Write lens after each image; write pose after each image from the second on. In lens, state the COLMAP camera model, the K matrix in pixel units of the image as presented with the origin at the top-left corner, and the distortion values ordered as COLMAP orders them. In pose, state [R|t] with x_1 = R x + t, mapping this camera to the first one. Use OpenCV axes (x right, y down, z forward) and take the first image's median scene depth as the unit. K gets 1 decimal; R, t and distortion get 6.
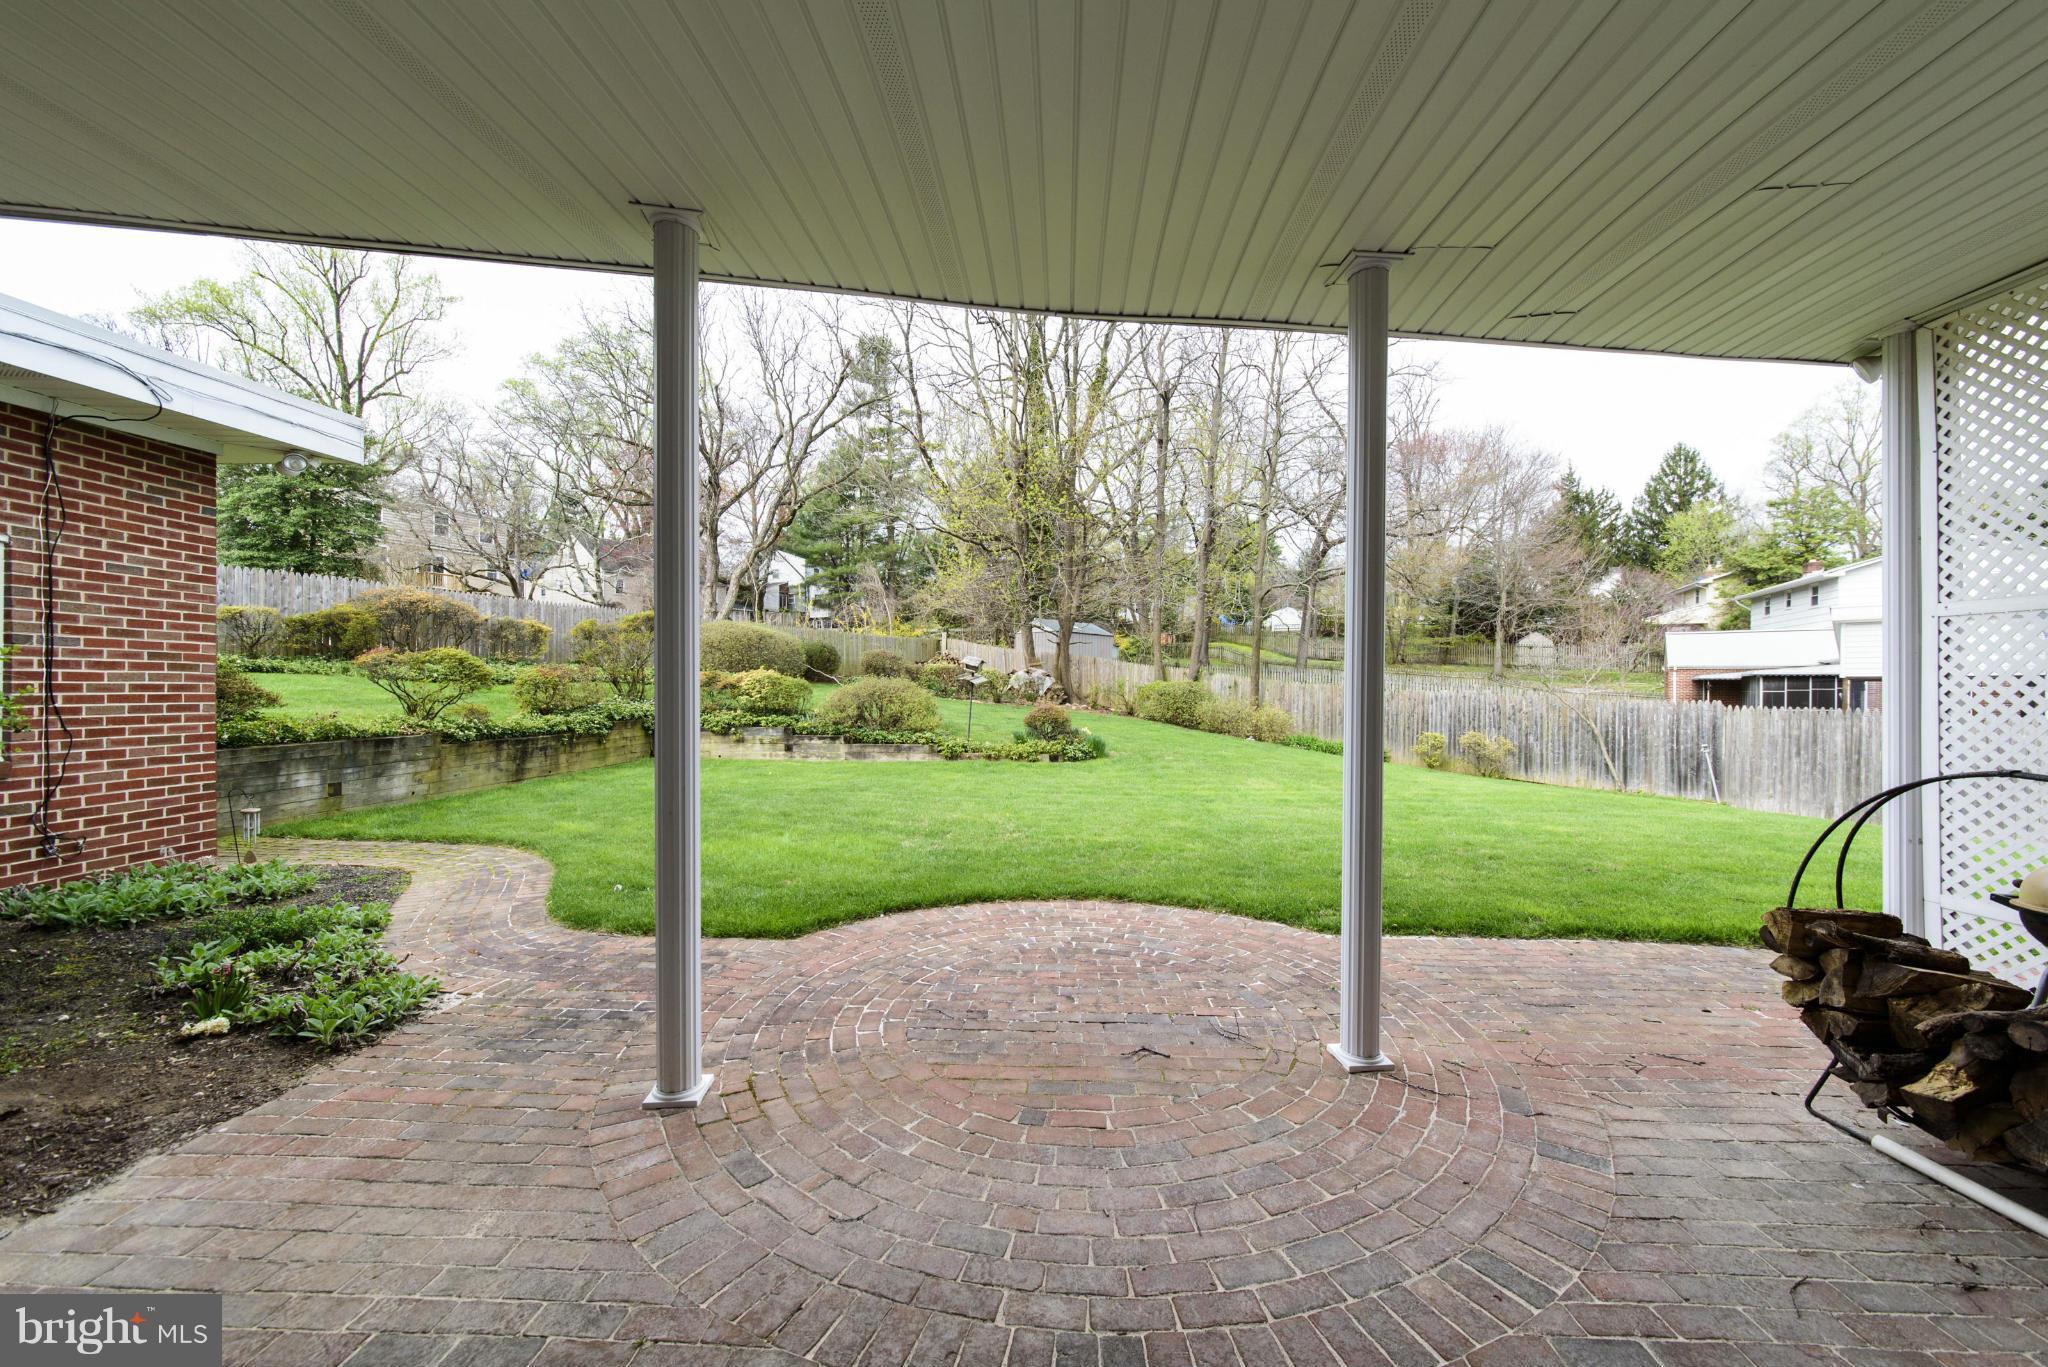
lens RADIAL K [[752.5, 0, 1034.5], [0, 752.5, 696.9], [0, 0, 1]] dist [-0.006202, -0.000052]
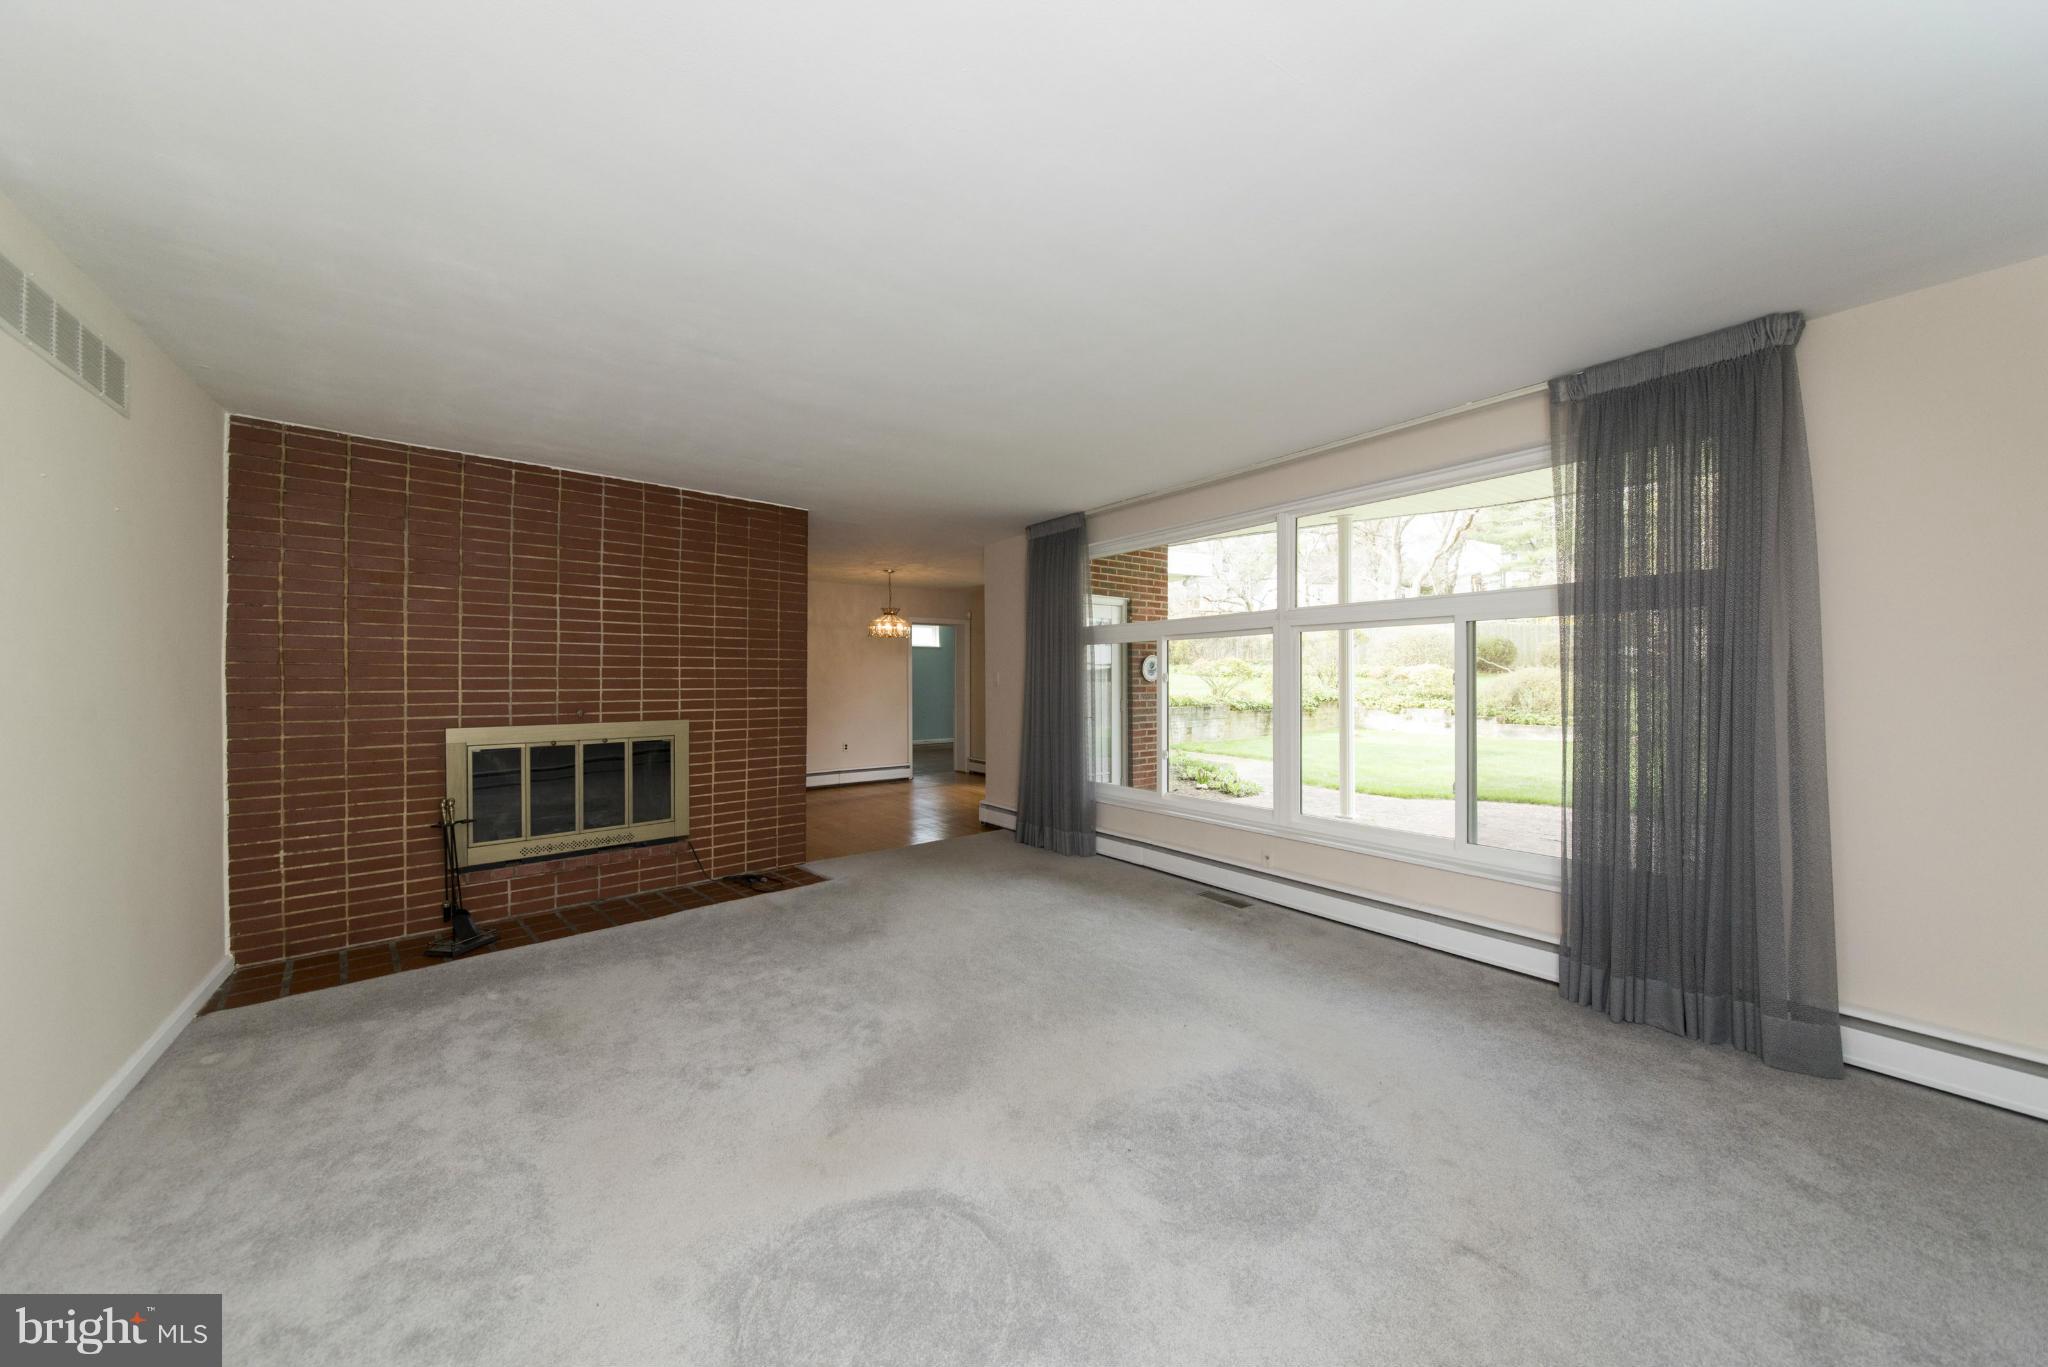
lens RADIAL K [[730.7, 0, 1024.0], [0, 730.7, 683.5], [0, 0, 1]] dist [-0.000971, -0.000115]
pose [[0.629305, -0.005212, -0.777141, 0.280560], [-0.001141, 0.999970, -0.007630, 0.011722], [0.777158, 0.005688, 0.629280, -0.520515]]
